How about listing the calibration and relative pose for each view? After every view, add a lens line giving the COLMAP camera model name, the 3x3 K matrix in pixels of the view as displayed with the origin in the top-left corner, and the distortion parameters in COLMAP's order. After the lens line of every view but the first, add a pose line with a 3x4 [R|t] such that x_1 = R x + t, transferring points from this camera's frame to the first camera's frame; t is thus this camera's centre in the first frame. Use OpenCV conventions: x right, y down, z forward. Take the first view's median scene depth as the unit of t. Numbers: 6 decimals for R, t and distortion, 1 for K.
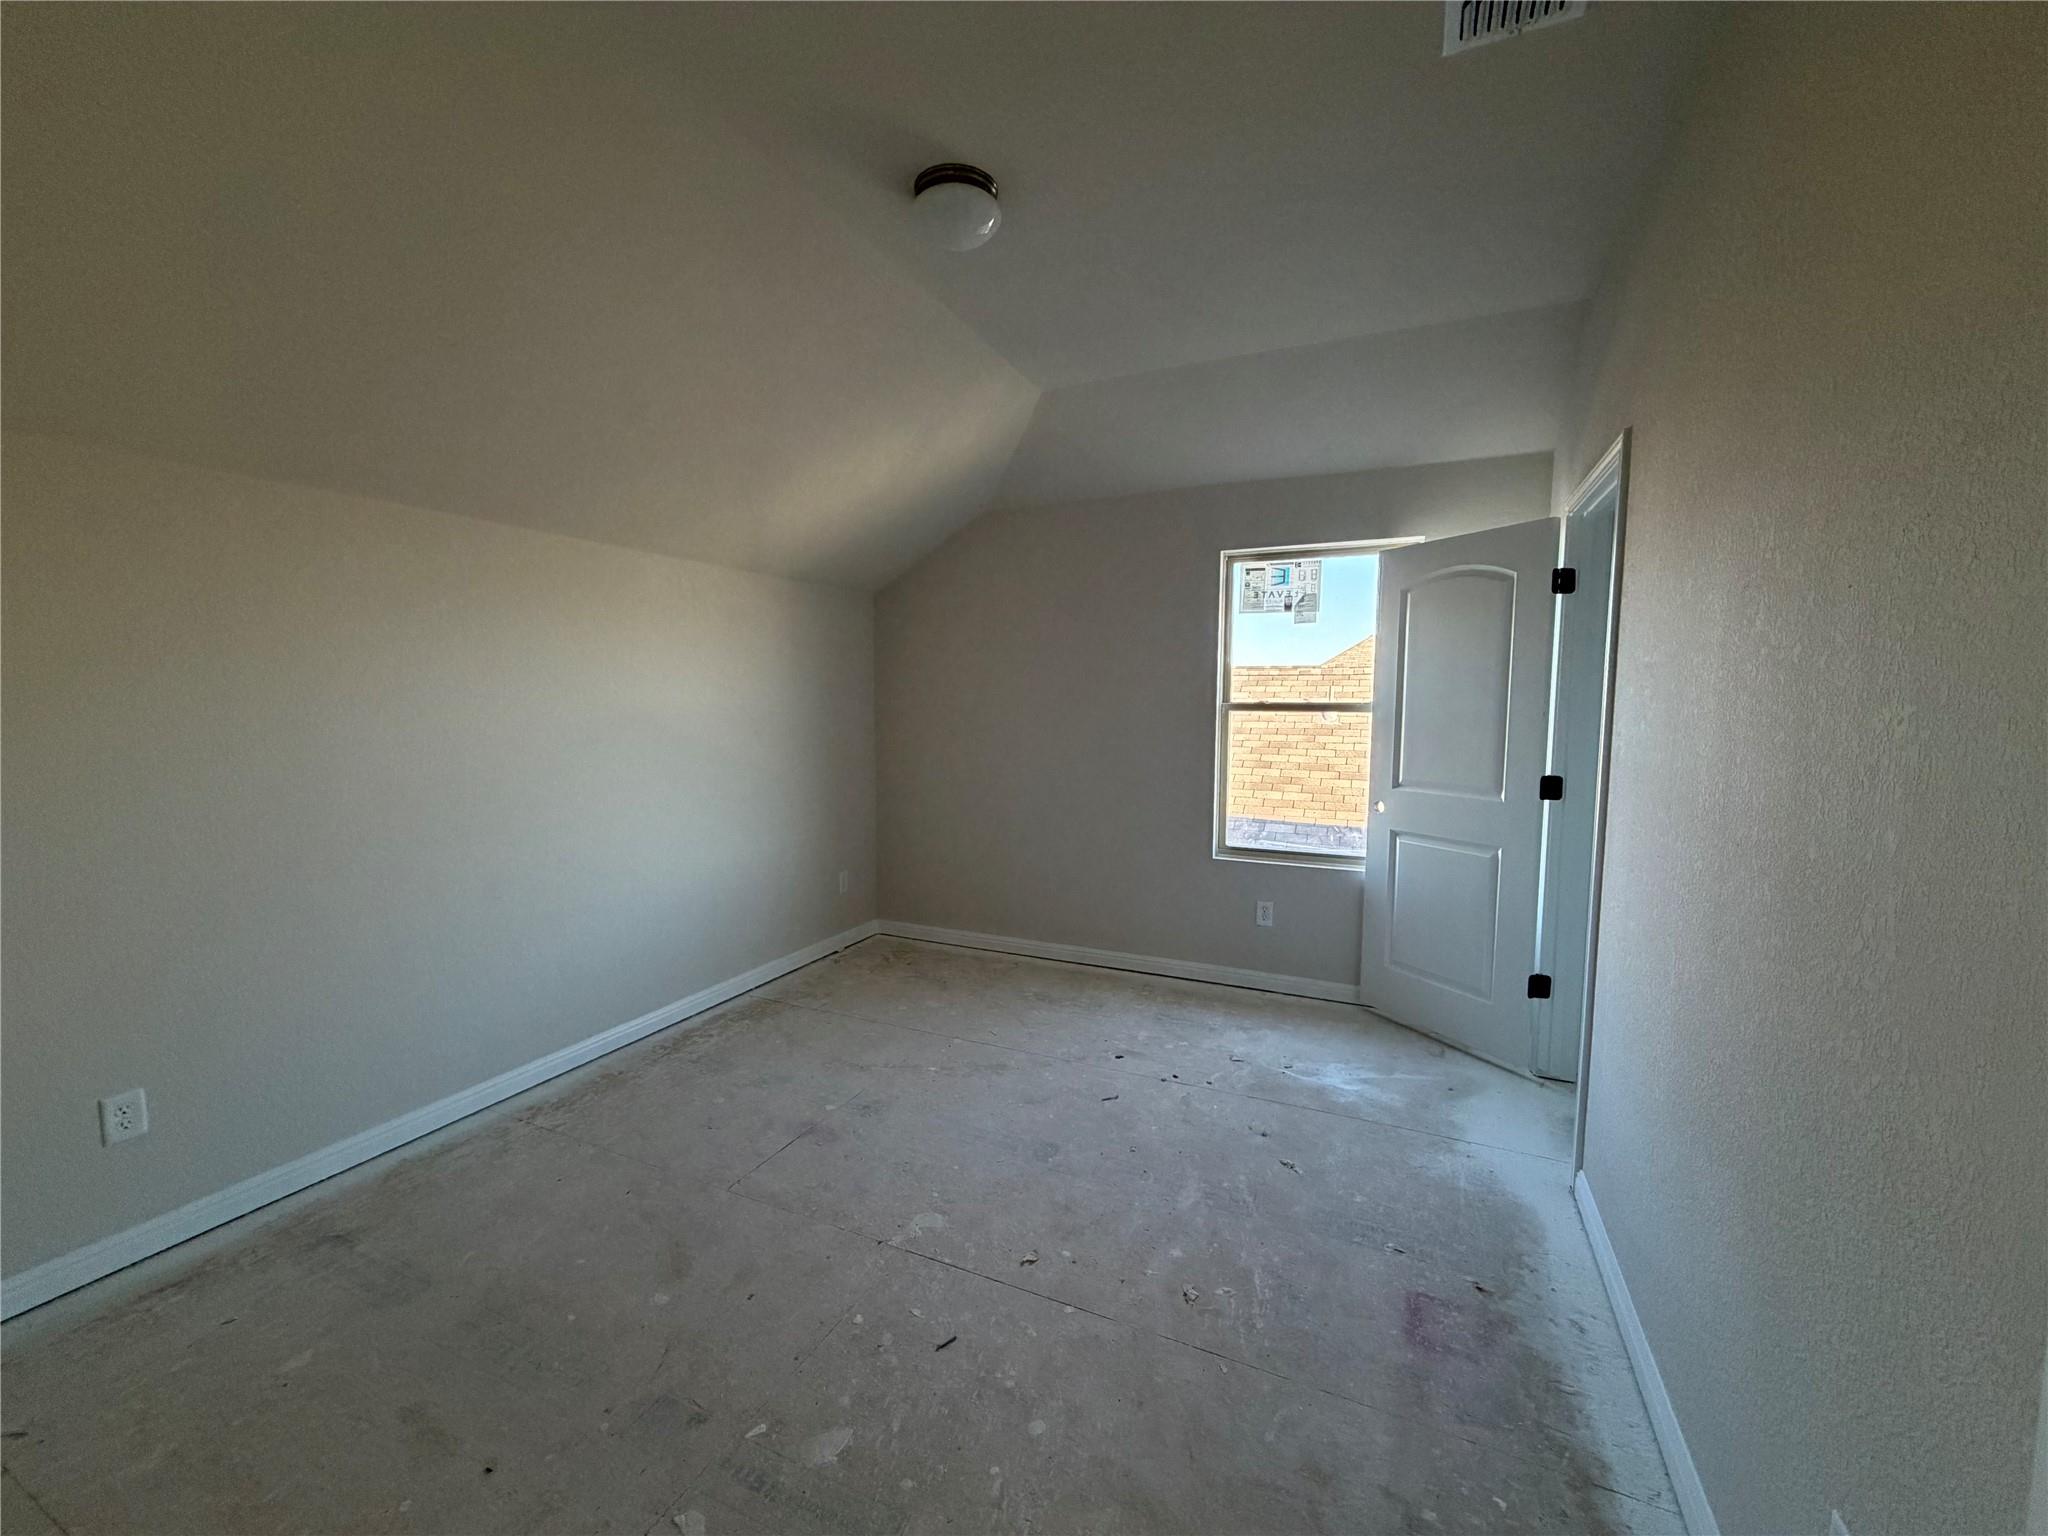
lens RADIAL K [[815.9, 0, 1023.6], [0, 815.9, 765.3], [0, 0, 1]] dist [0.000416, -0.000012]
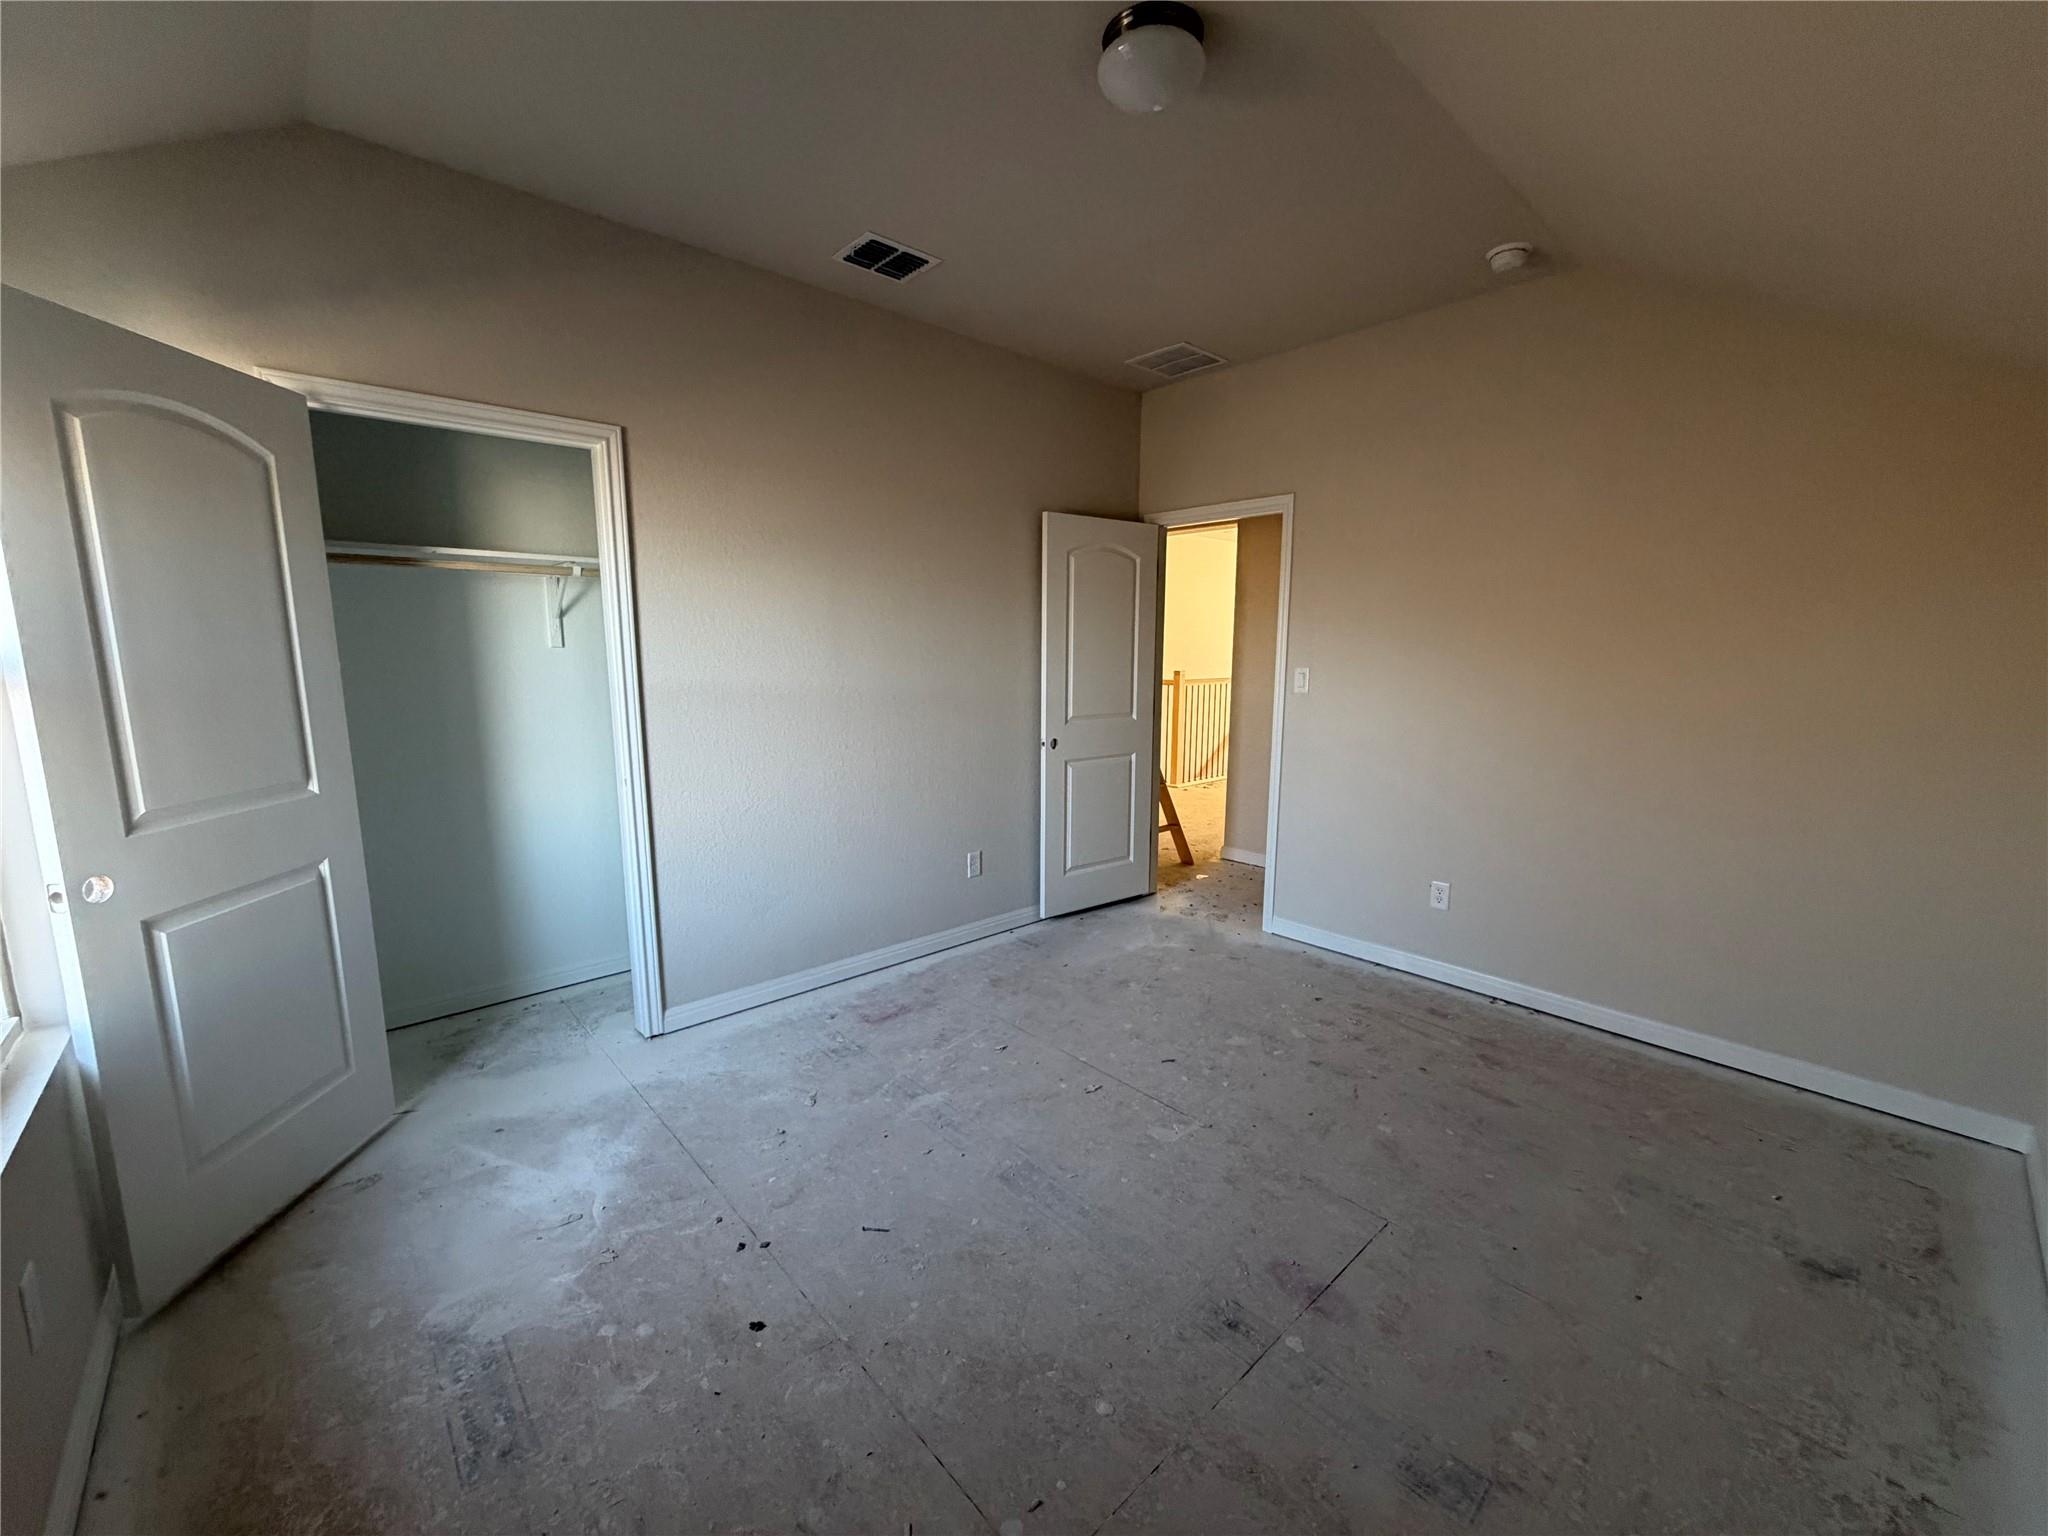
lens RADIAL K [[815.9, 0, 1021.8], [0, 815.9, 773.3], [0, 0, 1]] dist [0.000416, -0.000012]
pose [[-0.921127, -0.065258, 0.383753, -0.249629], [0.025480, 0.973625, 0.226727, -0.124160], [-0.388428, 0.218622, -0.895169, 1.487078]]
